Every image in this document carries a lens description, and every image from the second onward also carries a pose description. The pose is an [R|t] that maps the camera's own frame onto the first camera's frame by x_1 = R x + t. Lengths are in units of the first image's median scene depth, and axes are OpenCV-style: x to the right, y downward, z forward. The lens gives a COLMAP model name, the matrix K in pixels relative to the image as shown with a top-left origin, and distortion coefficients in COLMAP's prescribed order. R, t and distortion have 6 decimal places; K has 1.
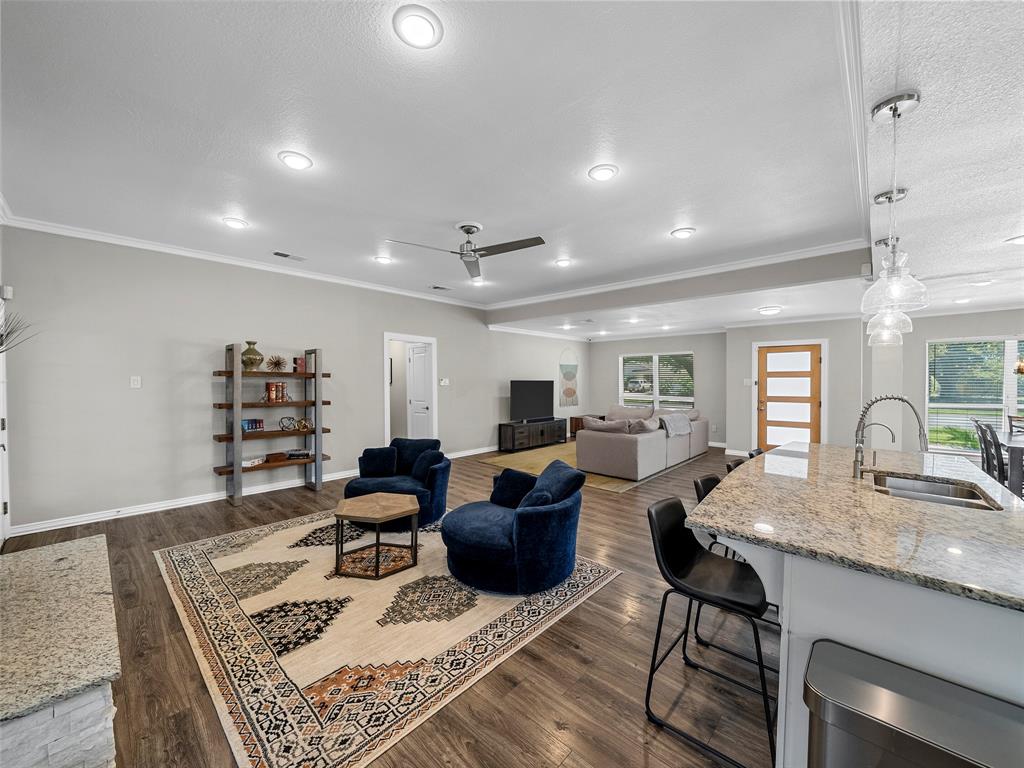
lens RADIAL K [[396.7, 0, 510.1], [0, 396.7, 383.2], [0, 0, 1]] dist [-0.003394, -0.000268]
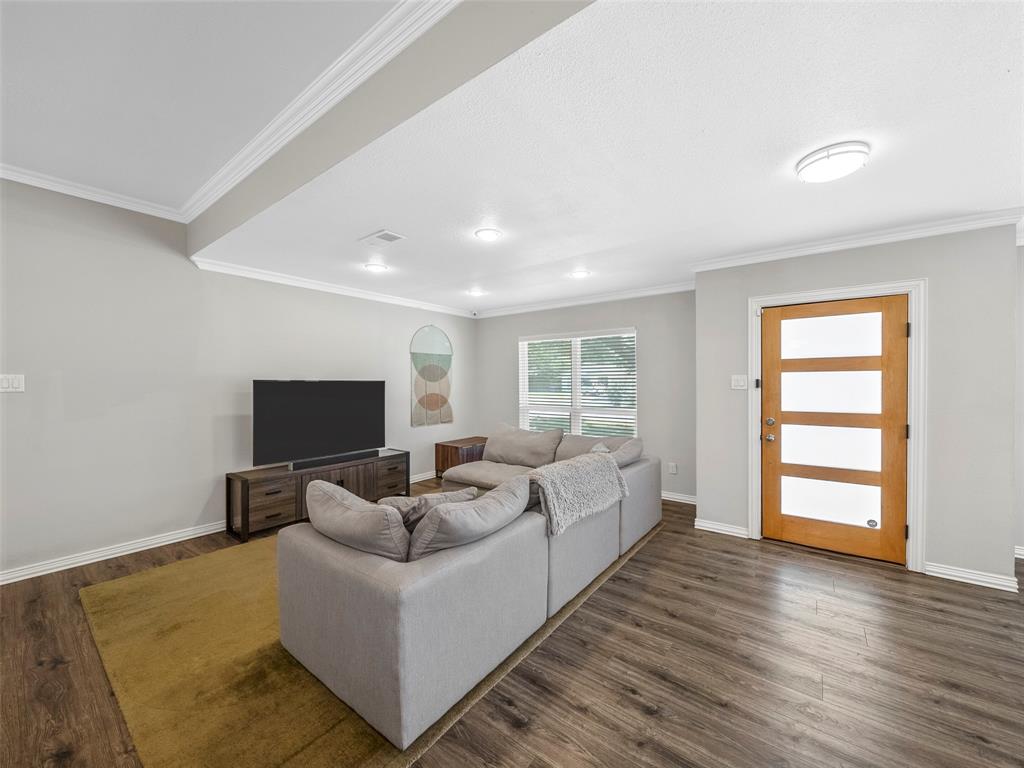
lens RADIAL K [[396.7, 0, 514.1], [0, 396.7, 383.7], [0, 0, 1]] dist [-0.003394, -0.000268]
pose [[0.994710, -0.002039, 0.102703, 0.286187], [0.002770, 0.999972, -0.006968, 0.002105], [-0.102686, 0.007216, 0.994688, 0.563333]]
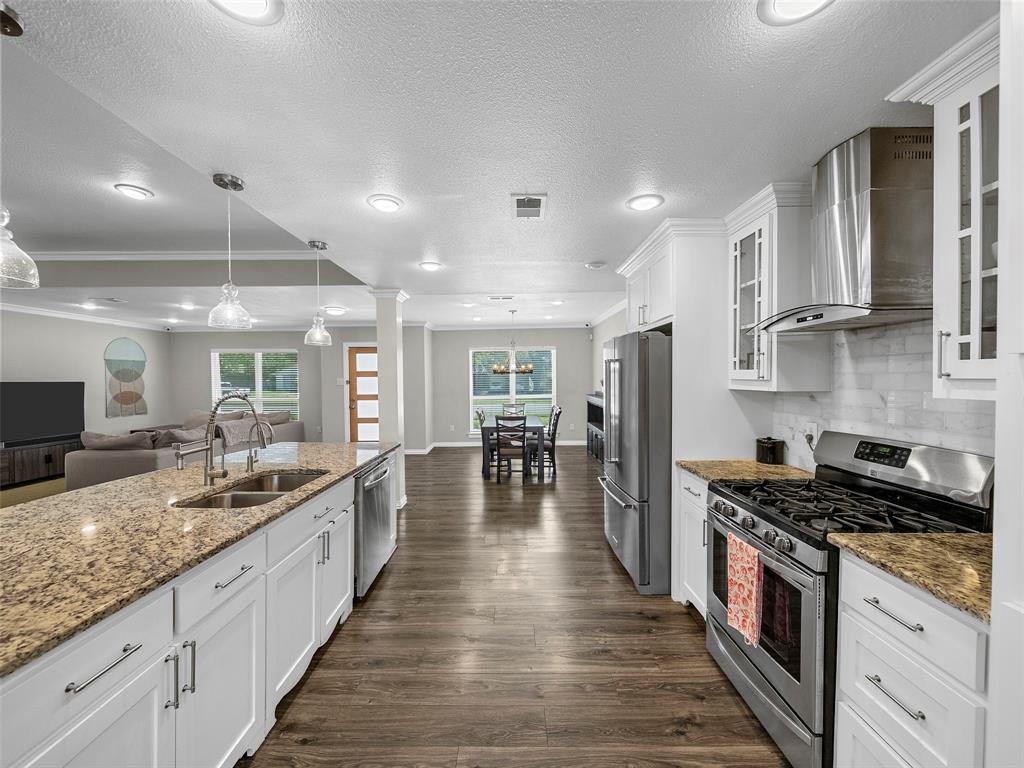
lens RADIAL K [[396.7, 0, 513.2], [0, 396.7, 385.8], [0, 0, 1]] dist [-0.003394, -0.000268]
pose [[0.729699, -0.016224, 0.683576, 0.234587], [0.012421, 0.999868, 0.010471, 0.003188], [-0.683655, 0.000850, 0.729804, -0.040900]]
